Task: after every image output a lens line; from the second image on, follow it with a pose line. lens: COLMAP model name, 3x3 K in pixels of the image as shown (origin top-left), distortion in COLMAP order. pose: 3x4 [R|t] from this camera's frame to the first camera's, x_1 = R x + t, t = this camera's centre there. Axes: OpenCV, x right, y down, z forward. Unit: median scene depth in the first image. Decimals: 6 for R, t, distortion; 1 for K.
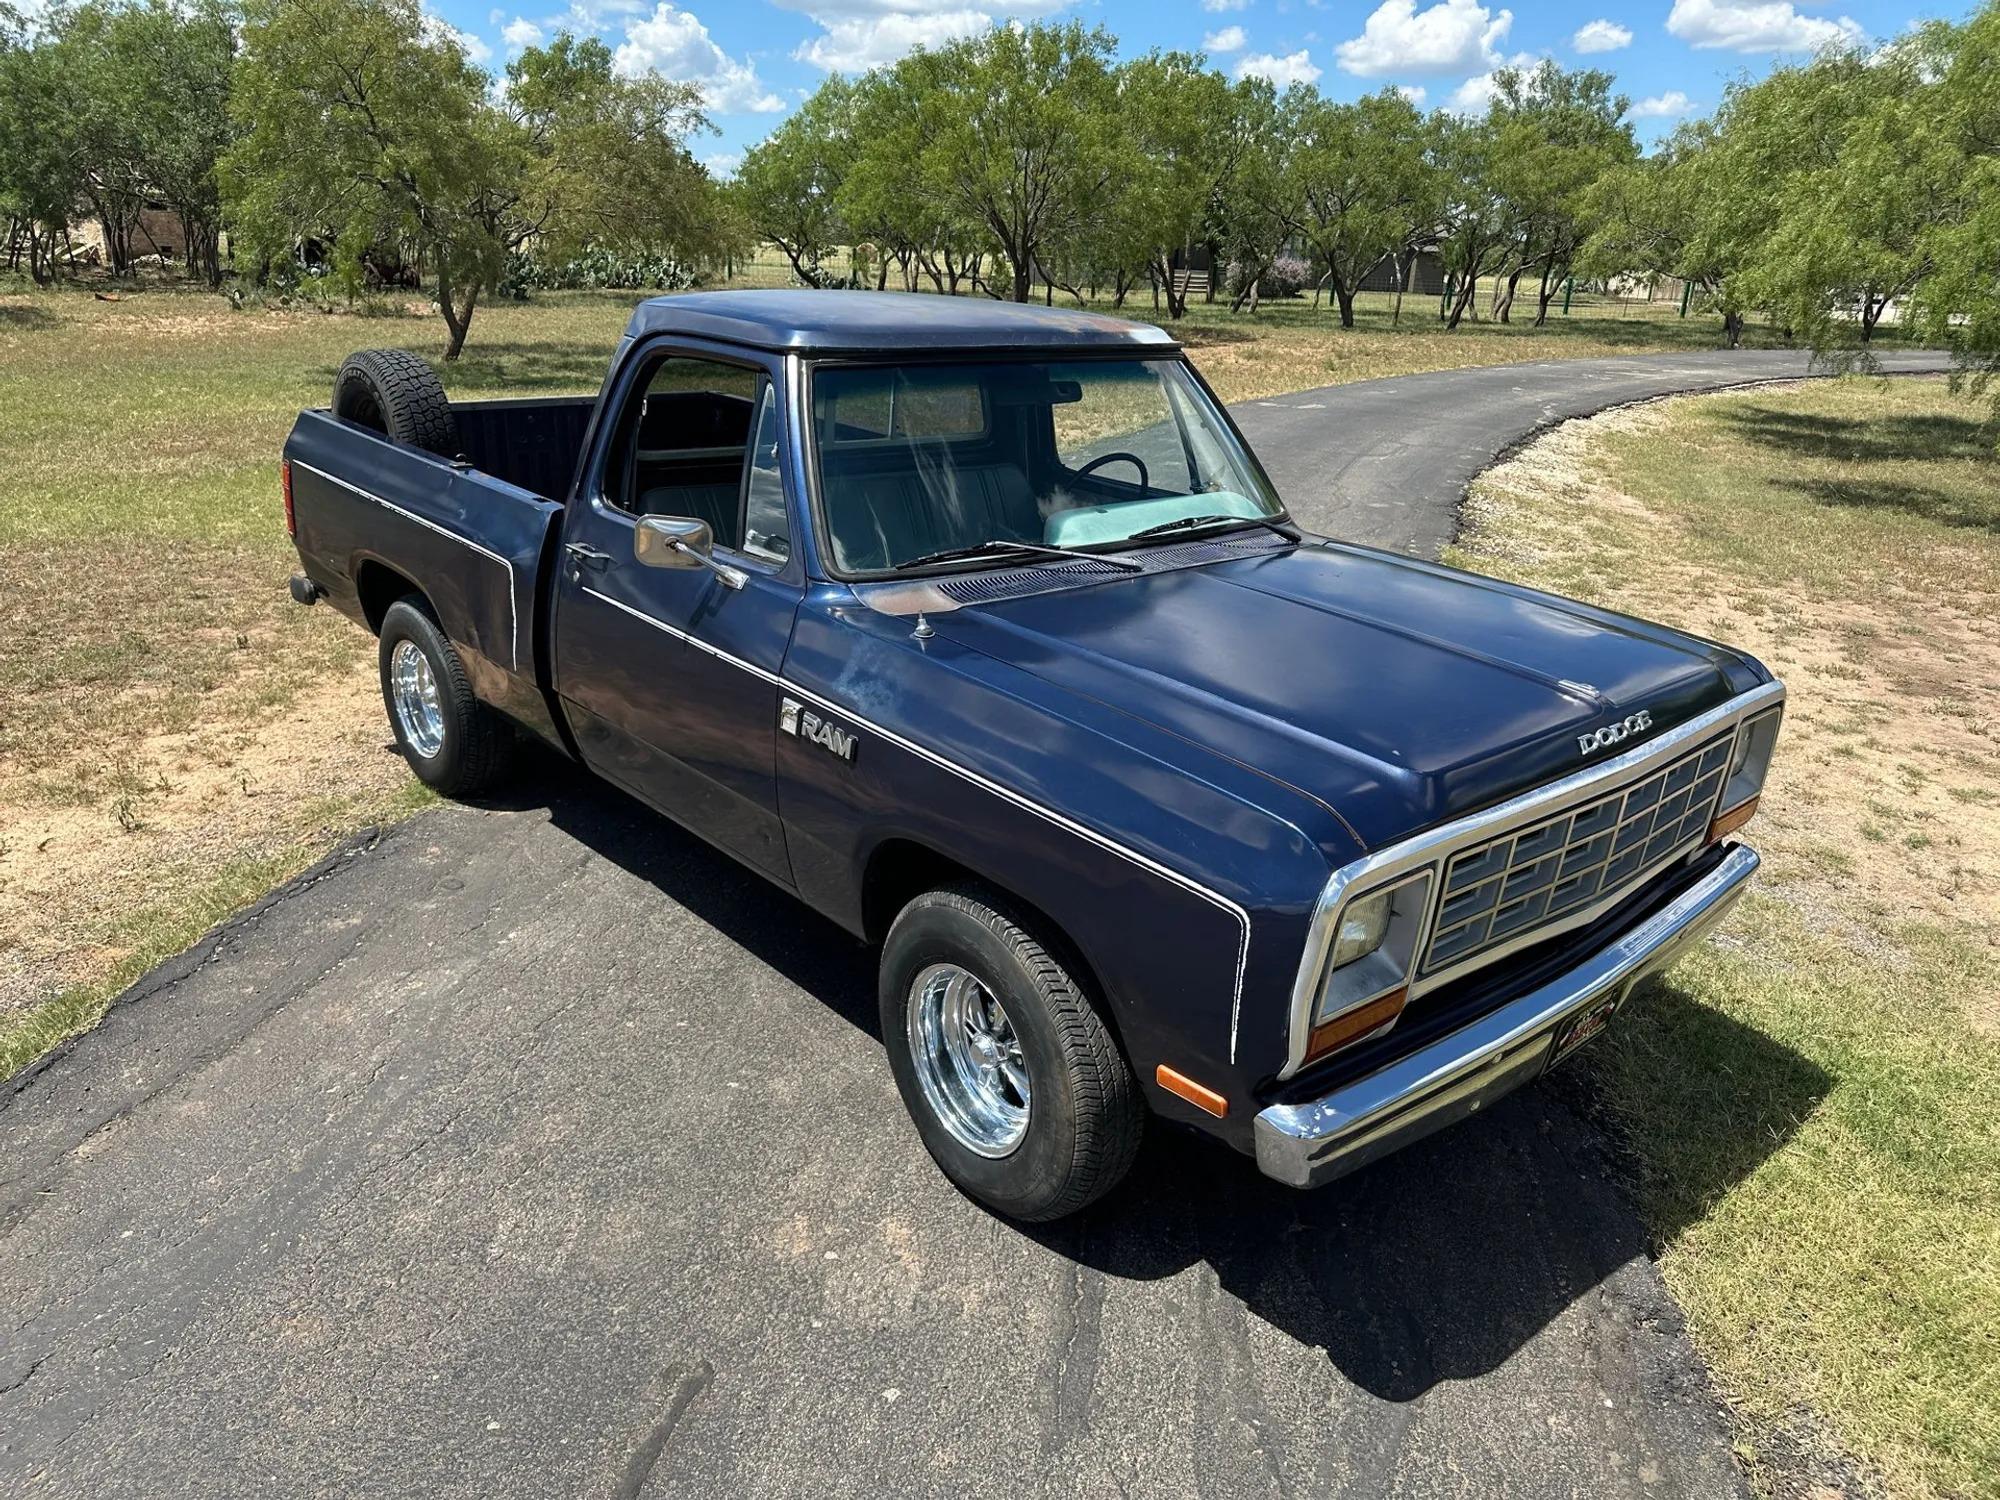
lens RADIAL K [[1407.5, 0, 1008.1], [0, 1407.5, 753.3], [0, 0, 1]] dist [0.034039, -0.045518]
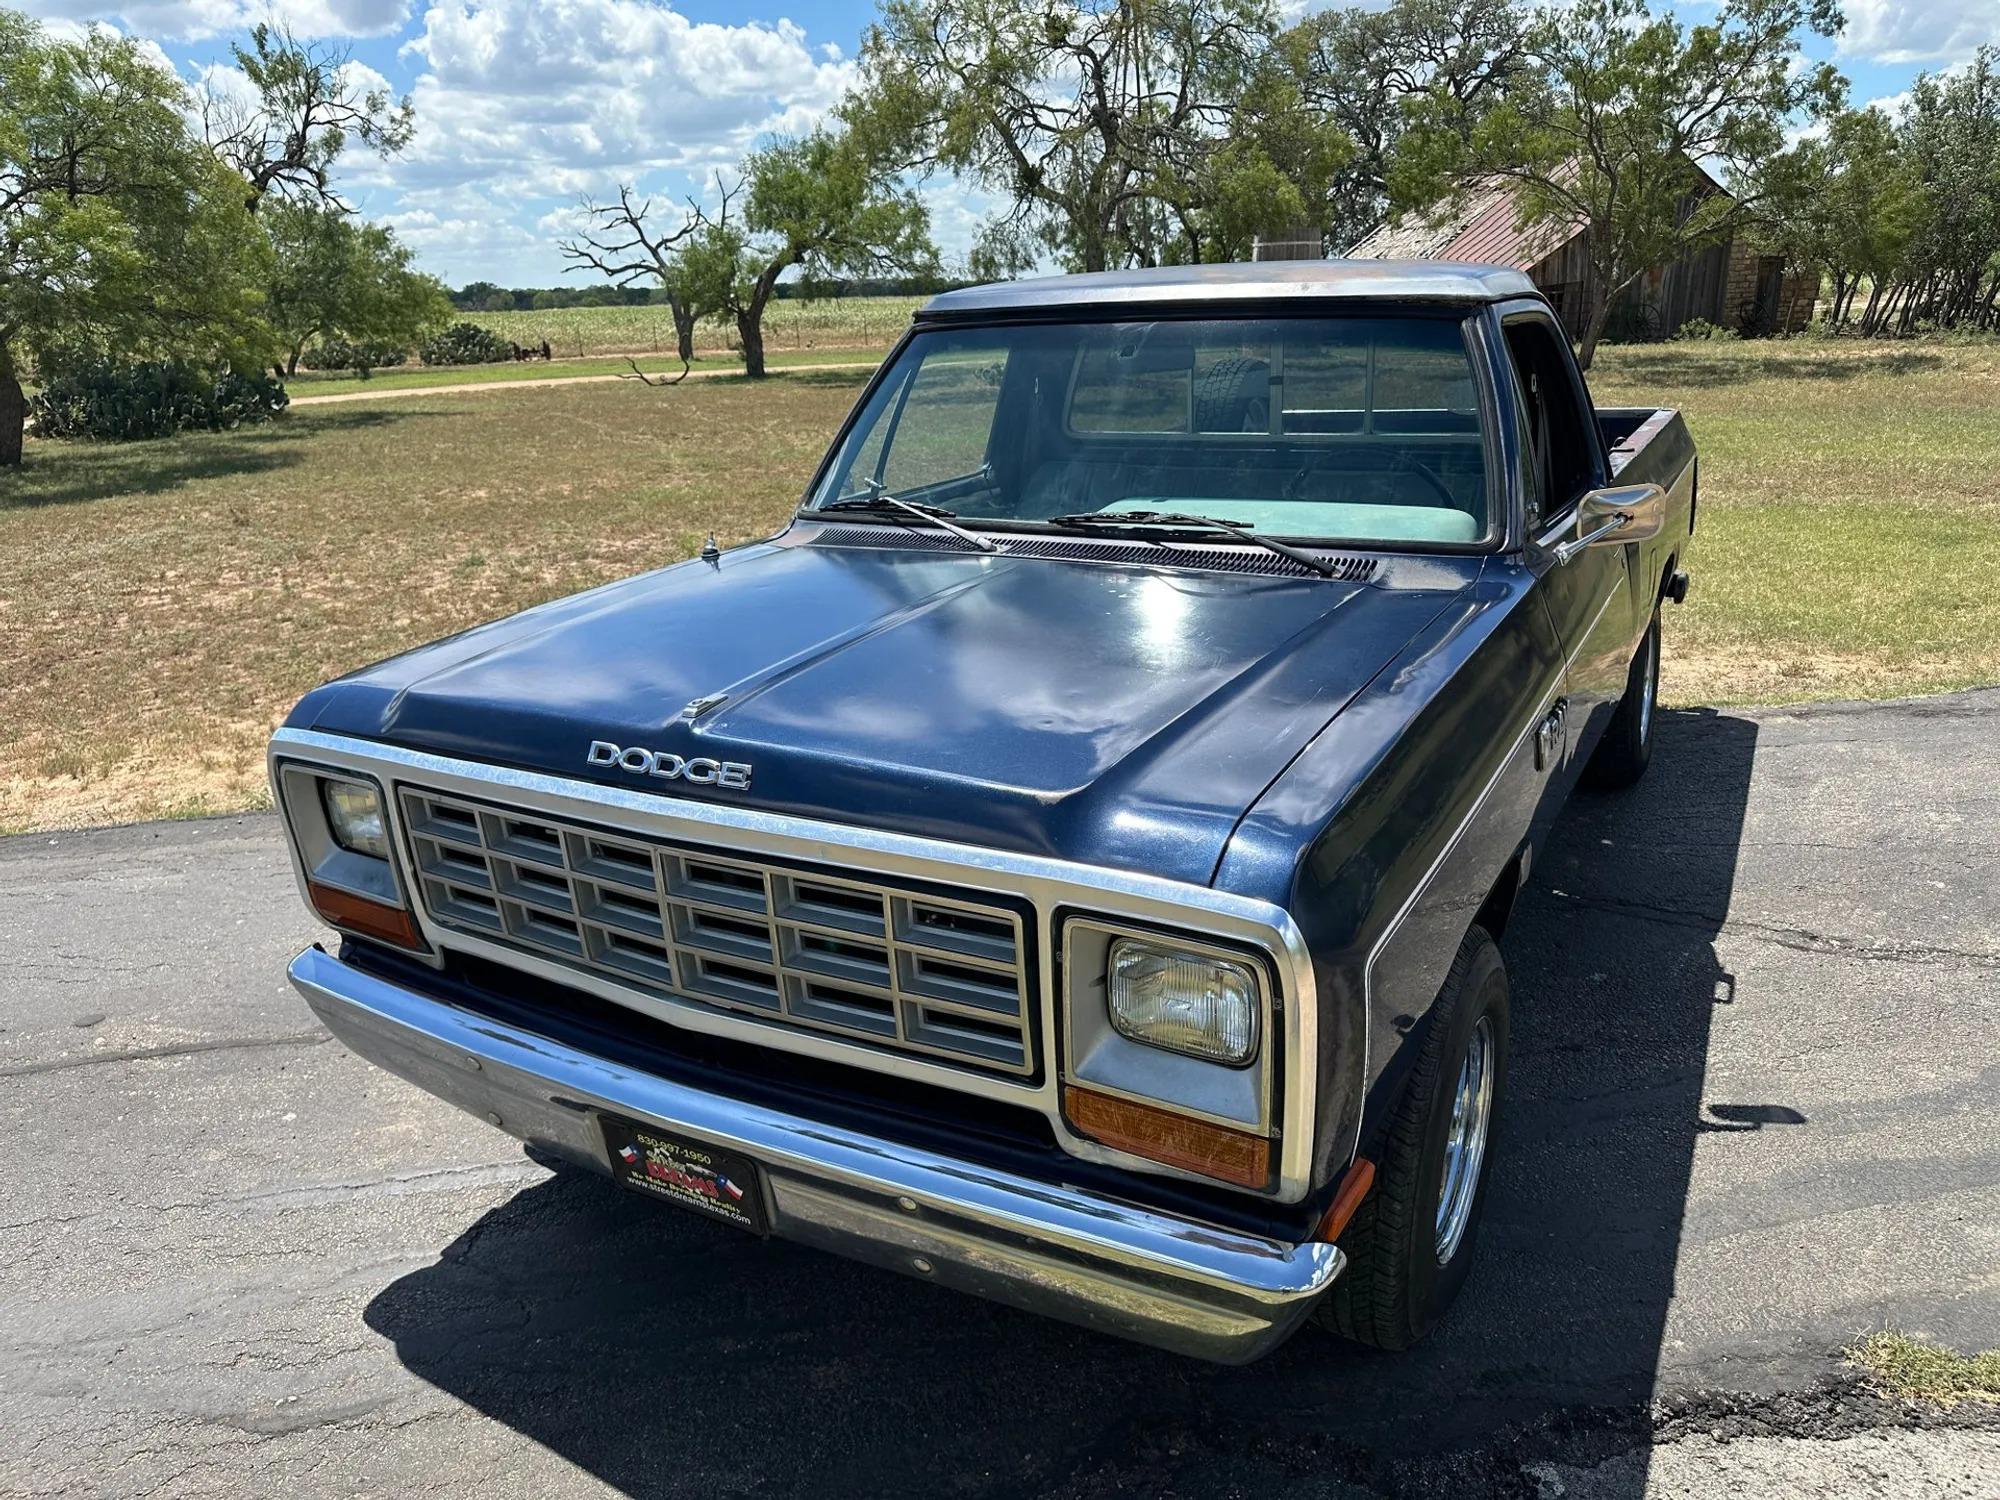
lens RADIAL K [[1407.5, 0, 1031.0], [0, 1407.5, 741.0], [0, 0, 1]] dist [0.034039, -0.045518]
pose [[0.313581, 0.239529, -0.918854, 0.931511], [-0.287301, 0.946240, 0.148620, -0.149961], [0.905055, 0.217383, 0.365540, 0.753249]]
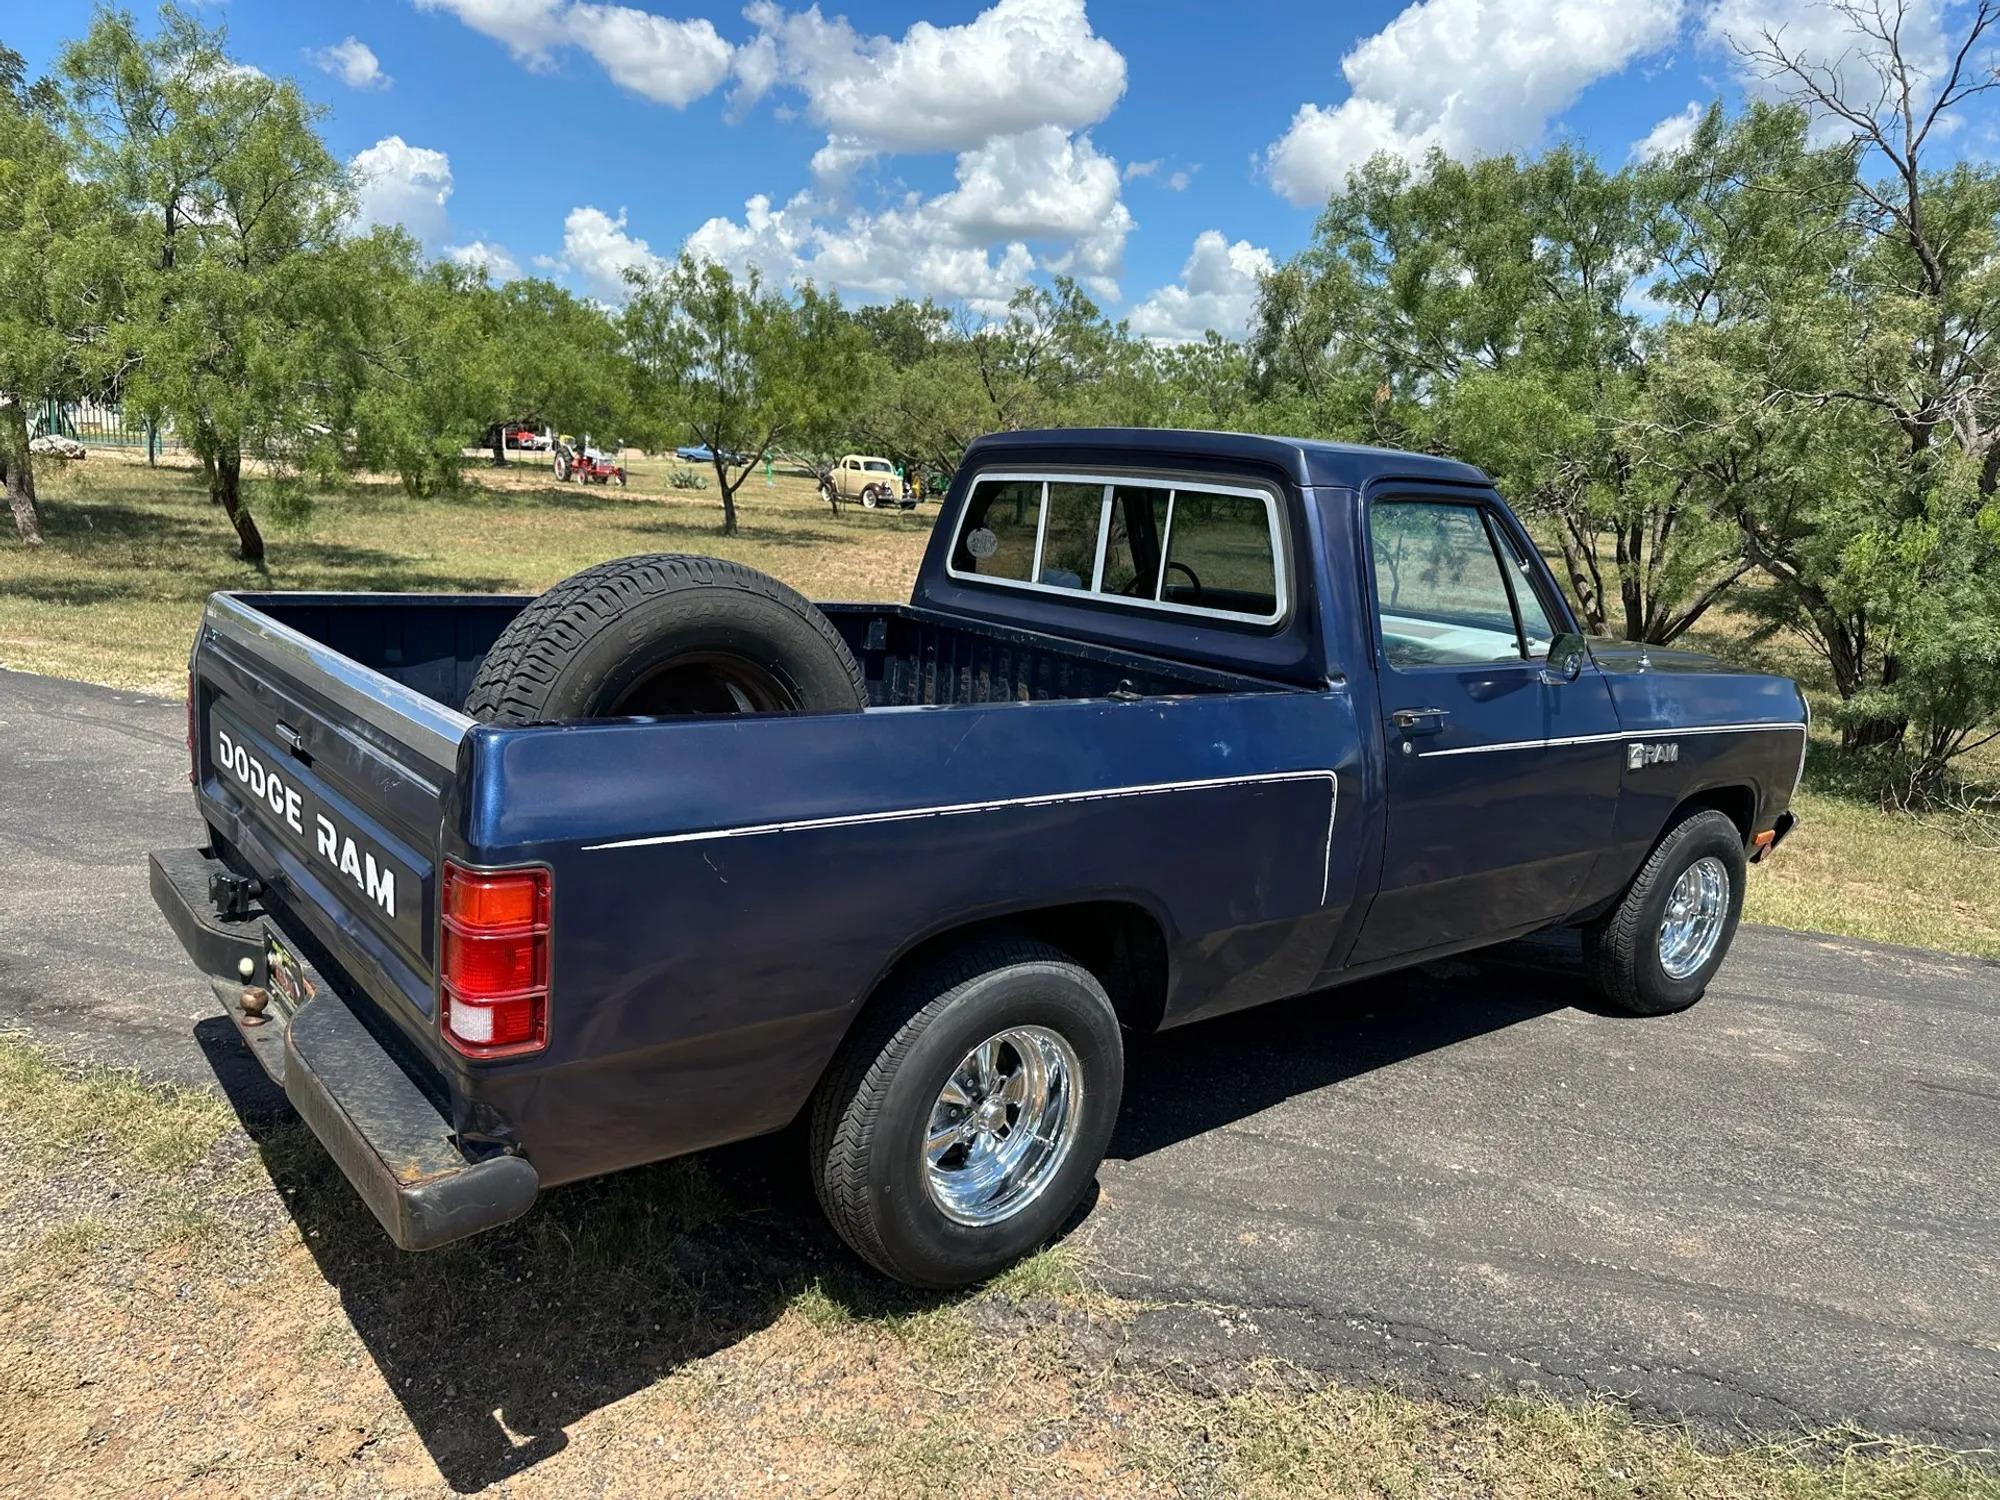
lens RADIAL K [[1407.5, 0, 1008.5], [0, 1407.5, 777.6], [0, 0, 1]] dist [0.034039, -0.045518]
pose [[0.064910, -0.255399, 0.964654, -1.360903], [0.282973, 0.931722, 0.227640, -0.437915], [-0.956929, 0.258195, 0.132749, 1.291980]]
